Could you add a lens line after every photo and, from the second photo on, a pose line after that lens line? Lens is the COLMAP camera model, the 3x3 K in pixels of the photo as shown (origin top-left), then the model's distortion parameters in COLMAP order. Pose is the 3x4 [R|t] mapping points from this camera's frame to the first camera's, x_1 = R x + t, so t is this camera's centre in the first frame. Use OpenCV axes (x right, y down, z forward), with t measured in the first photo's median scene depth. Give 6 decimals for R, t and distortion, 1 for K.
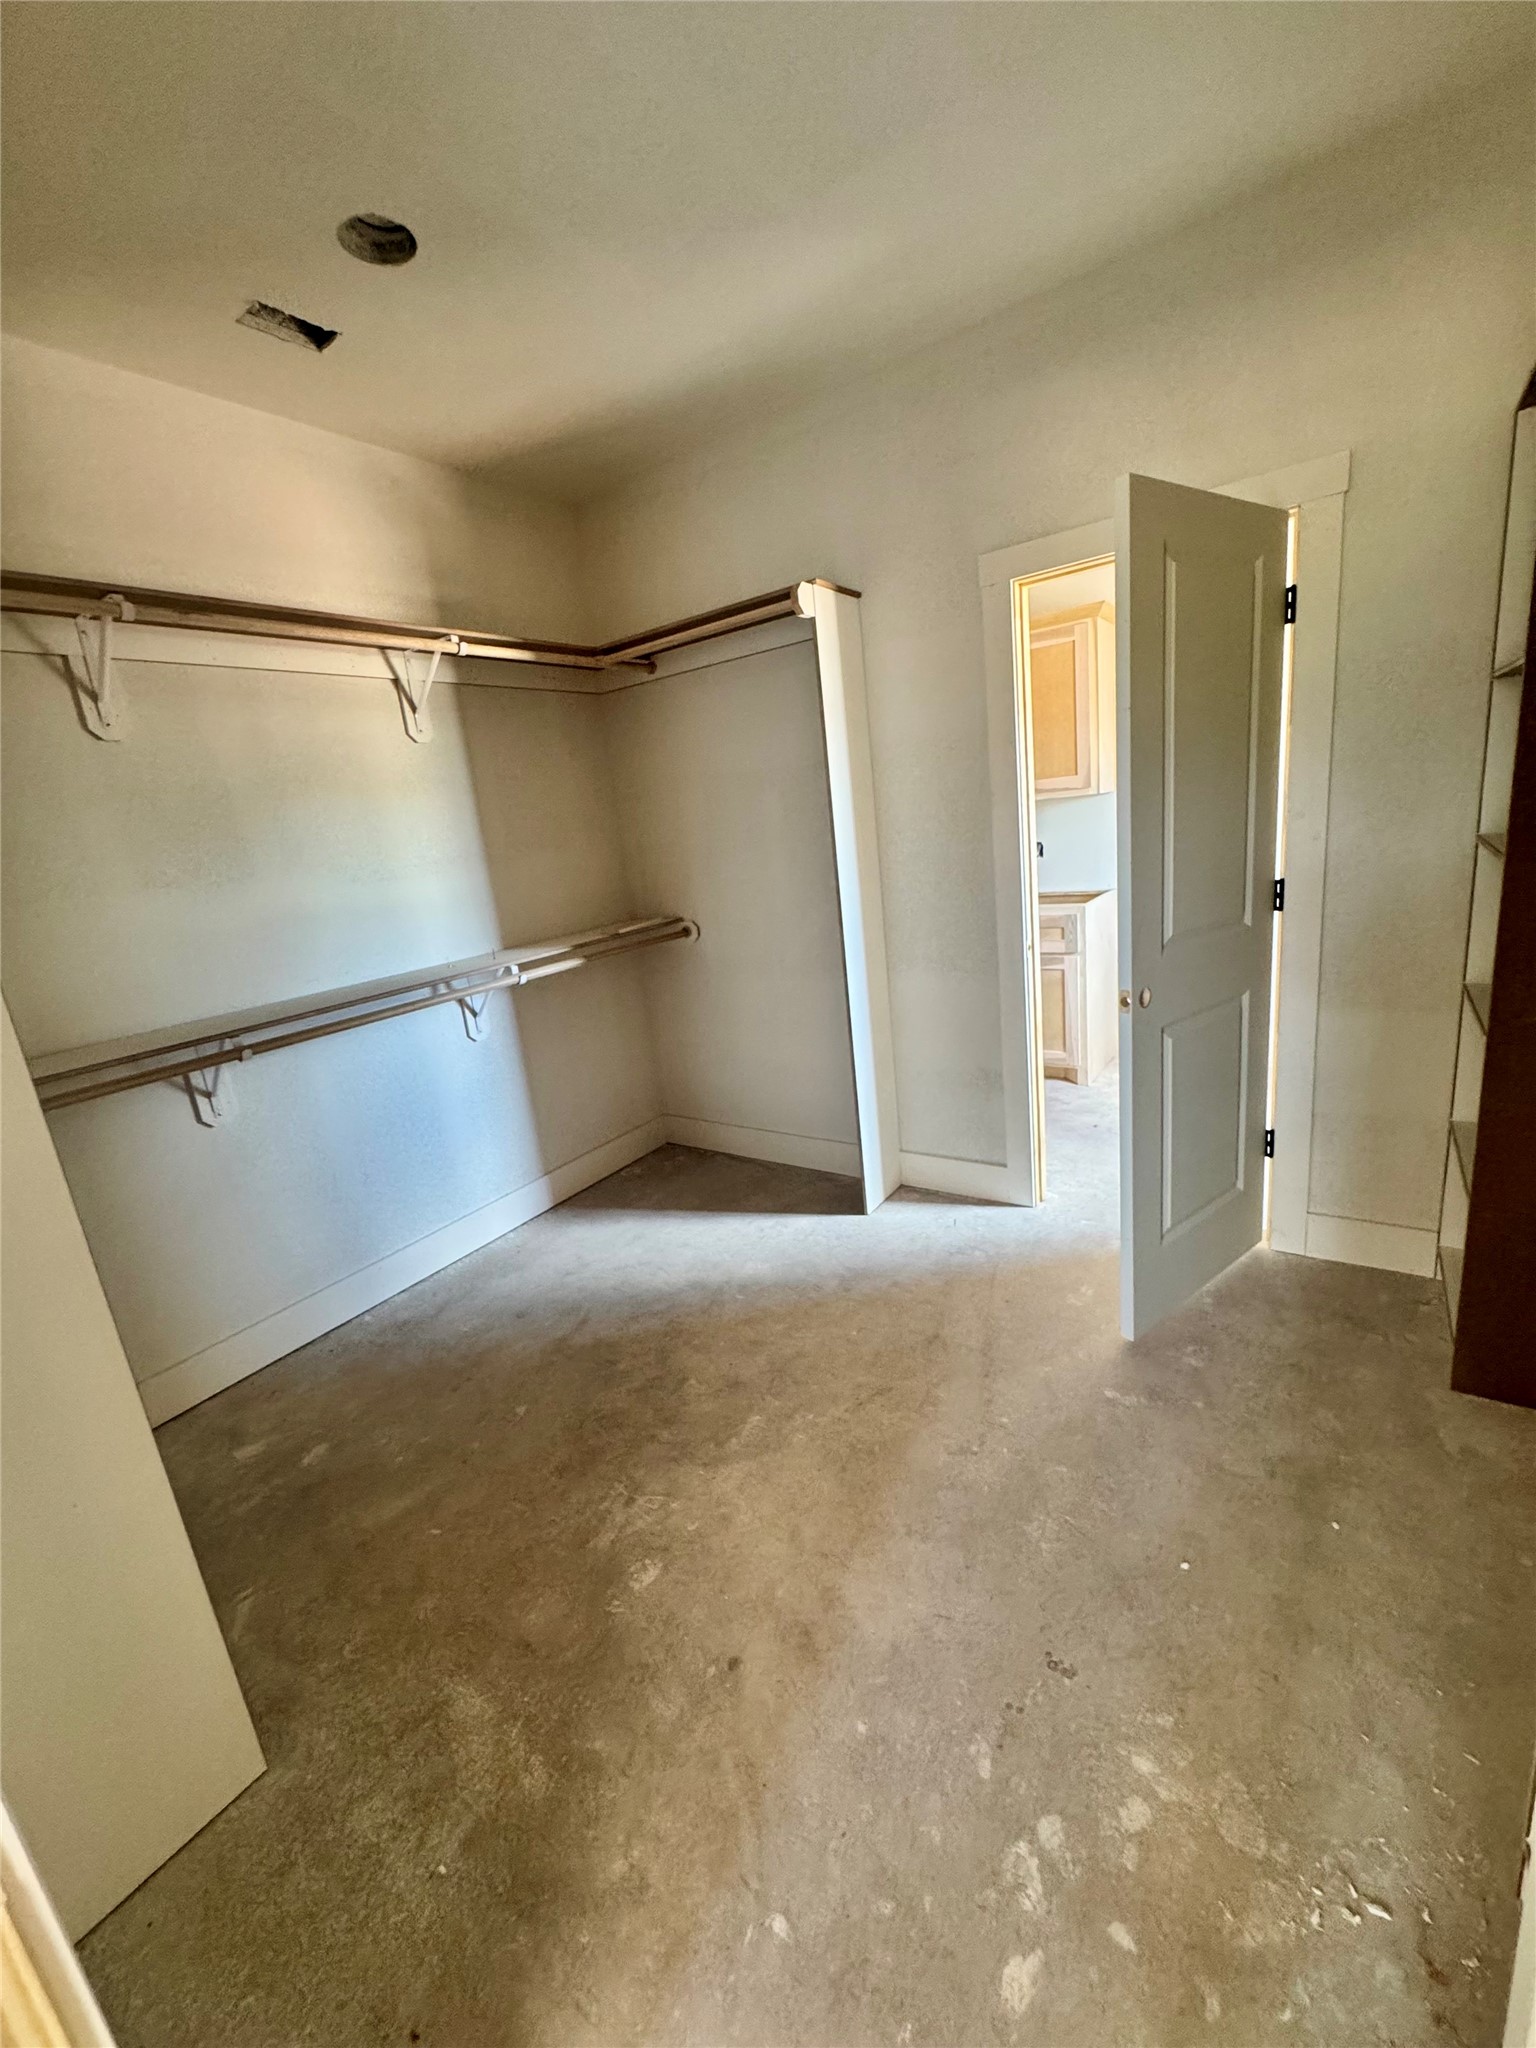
lens RADIAL K [[824.2, 0, 773.0], [0, 824.2, 1021.6], [0, 0, 1]] dist [-0.003291, -0.000171]
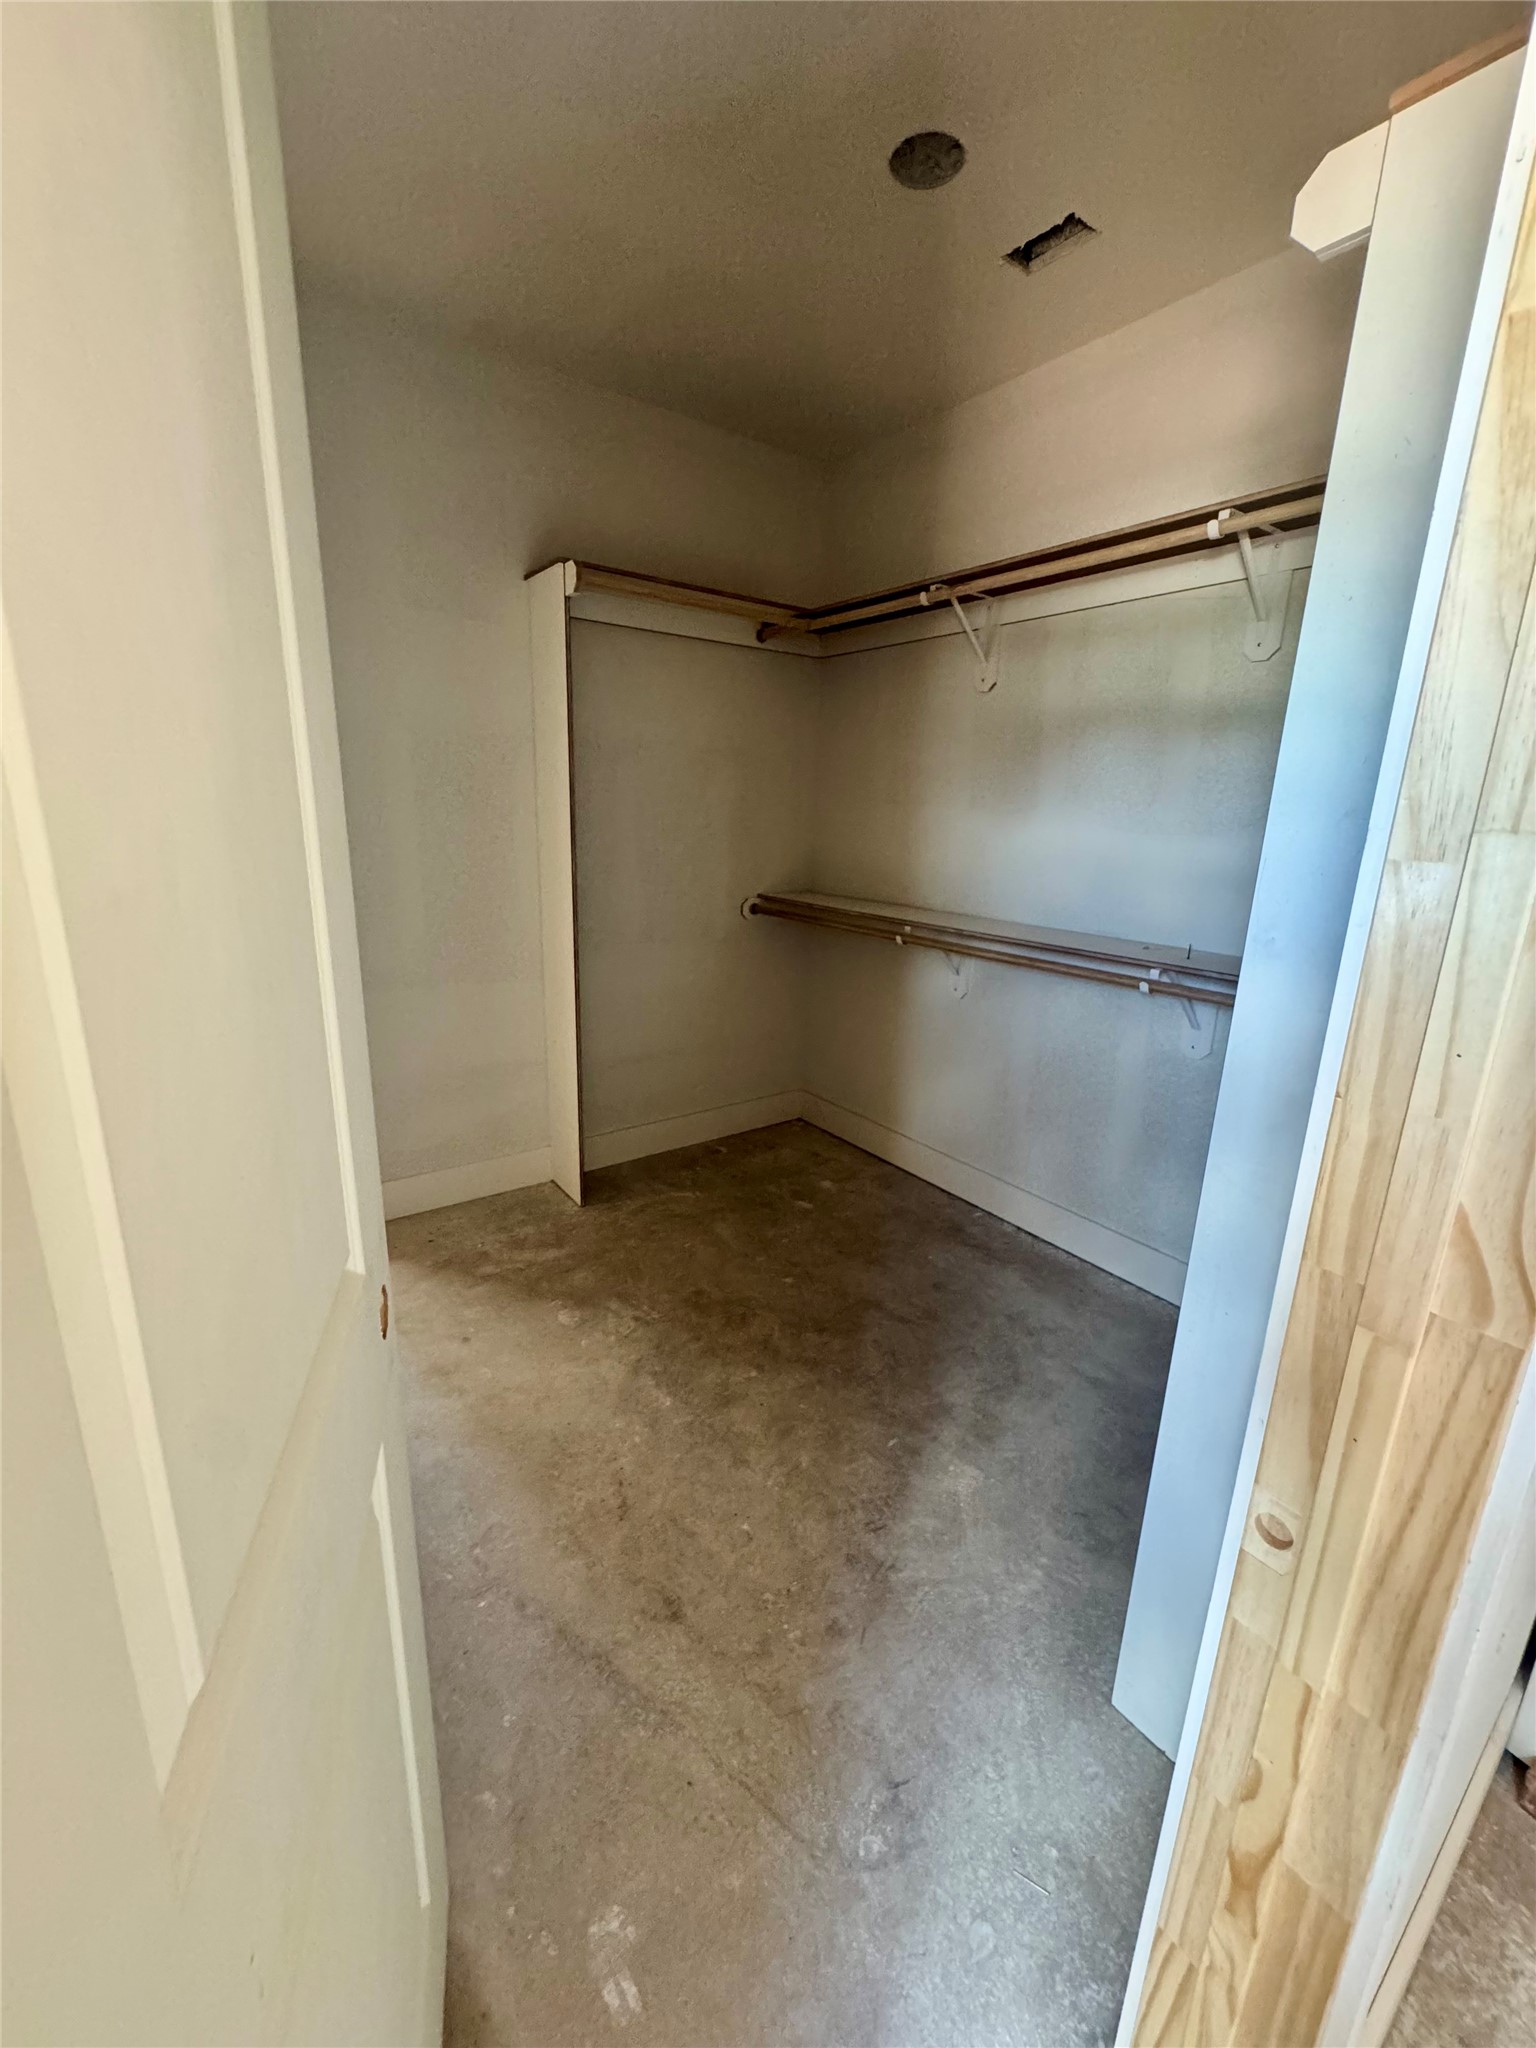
lens RADIAL K [[824.2, 0, 769.2], [0, 824.2, 1024.5], [0, 0, 1]] dist [-0.003291, -0.000171]
pose [[-0.322291, 0.334405, -0.885608, 0.672894], [-0.220508, 0.883273, 0.413770, -0.358582], [0.920600, 0.328638, -0.210932, 1.192056]]
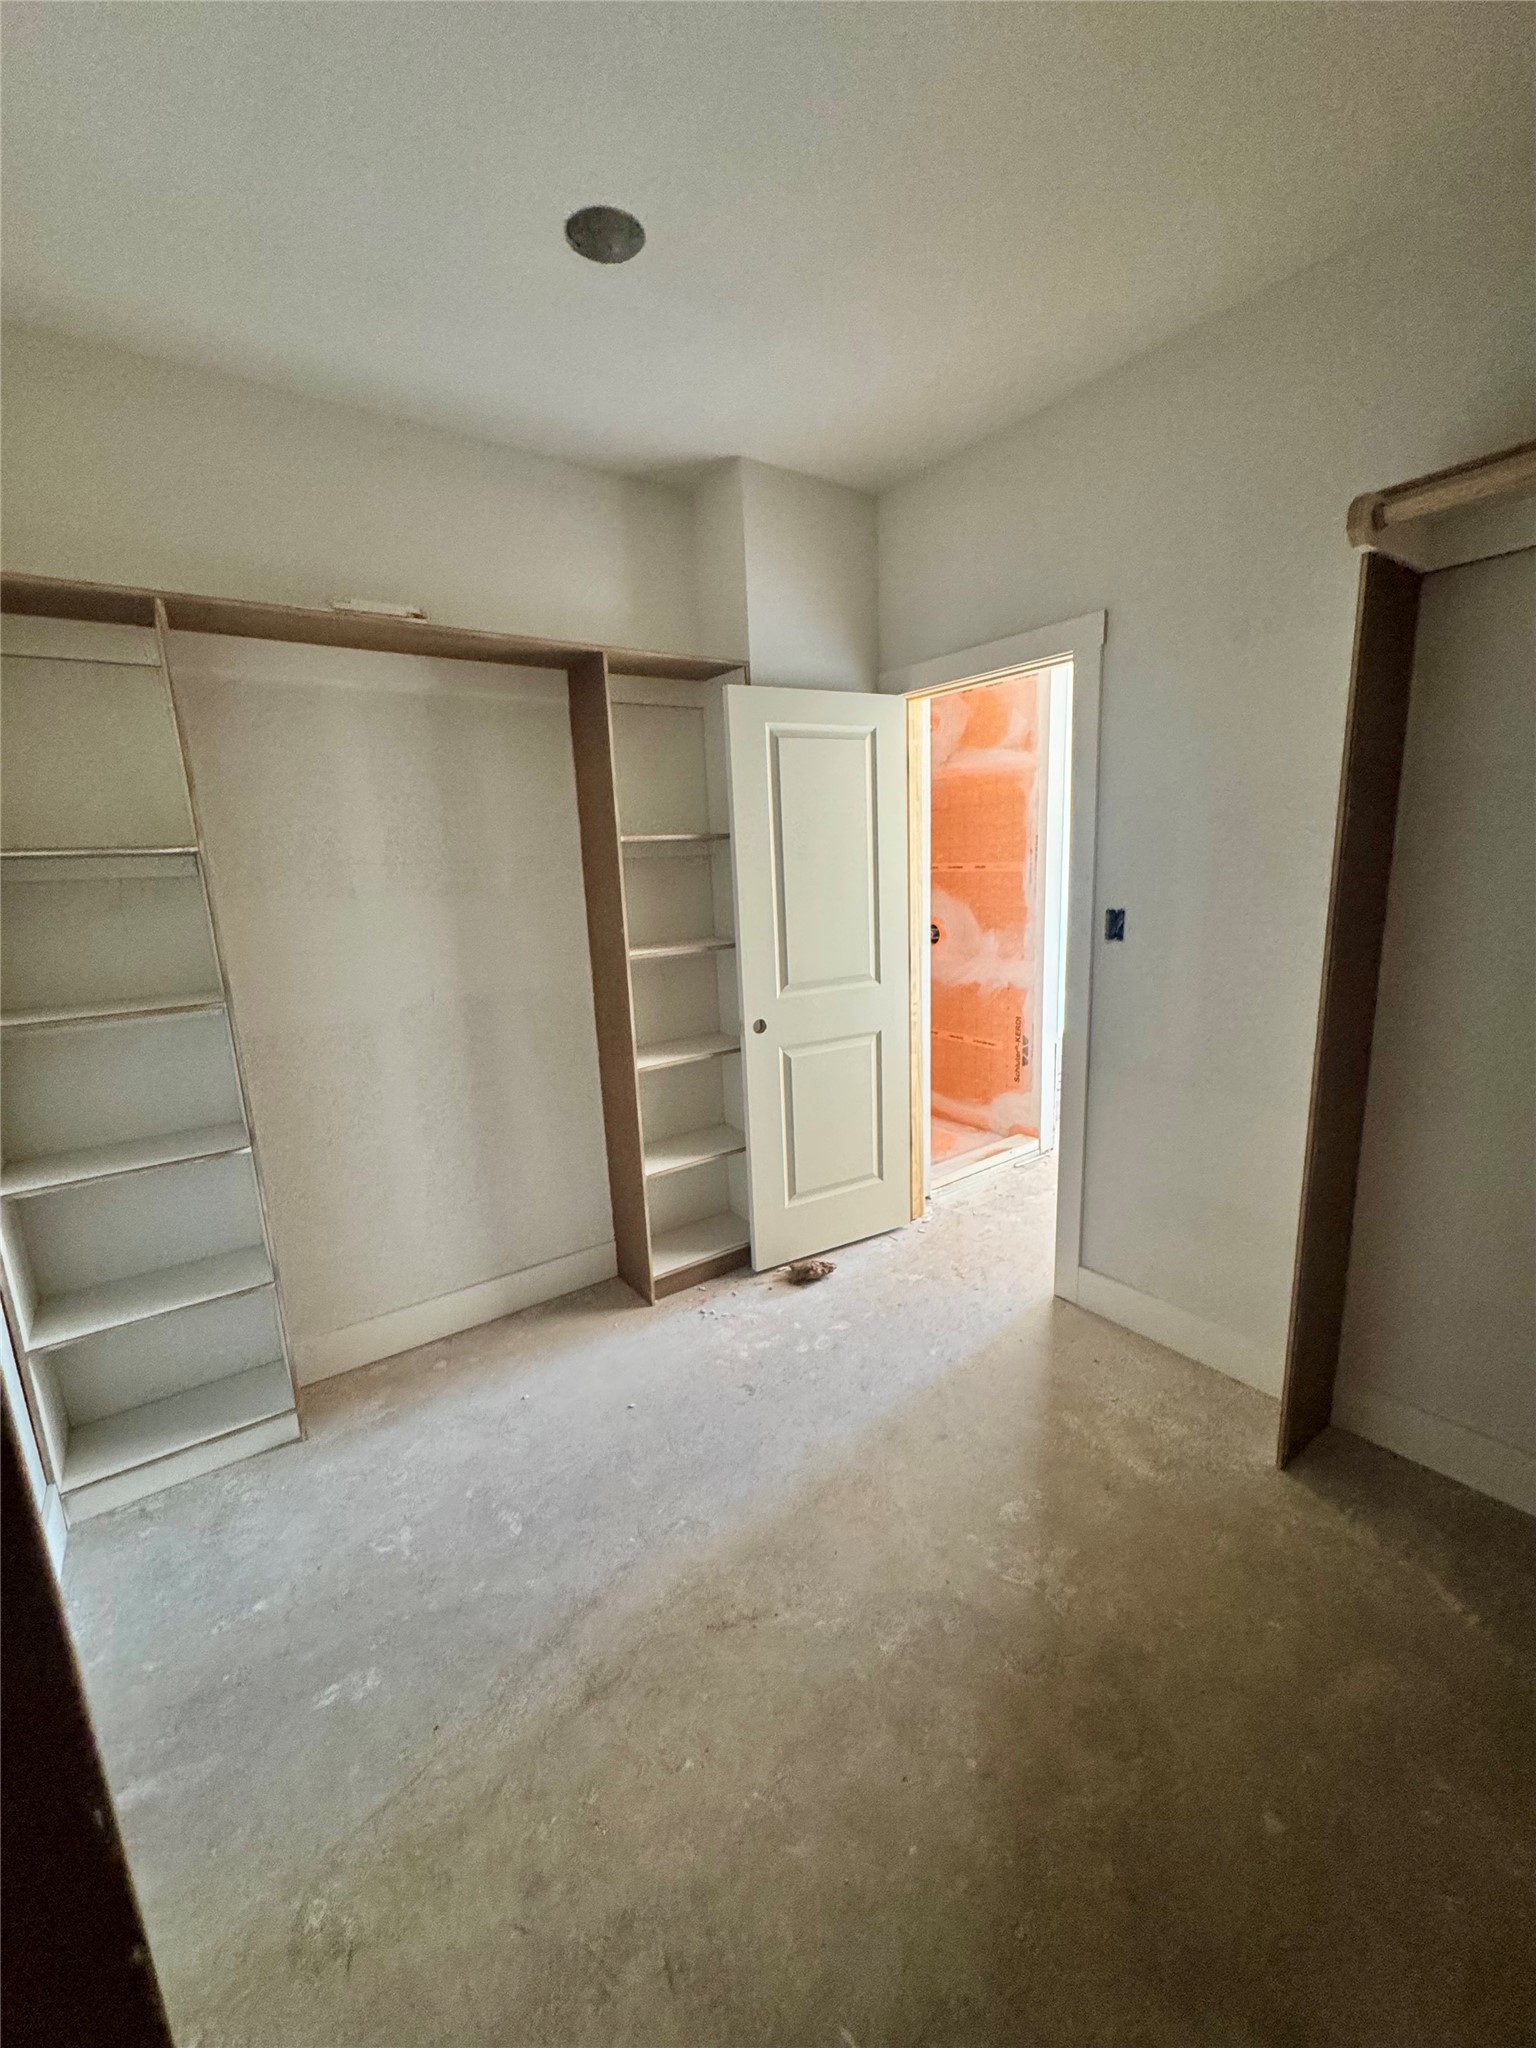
lens RADIAL K [[824.2, 0, 770.2], [0, 824.2, 1025.4], [0, 0, 1]] dist [-0.003291, -0.000171]
pose [[-0.933217, 0.079928, 0.350310, -0.240306], [0.219291, 0.899011, 0.379066, -0.363898], [-0.284635, 0.430570, -0.856500, 1.465261]]
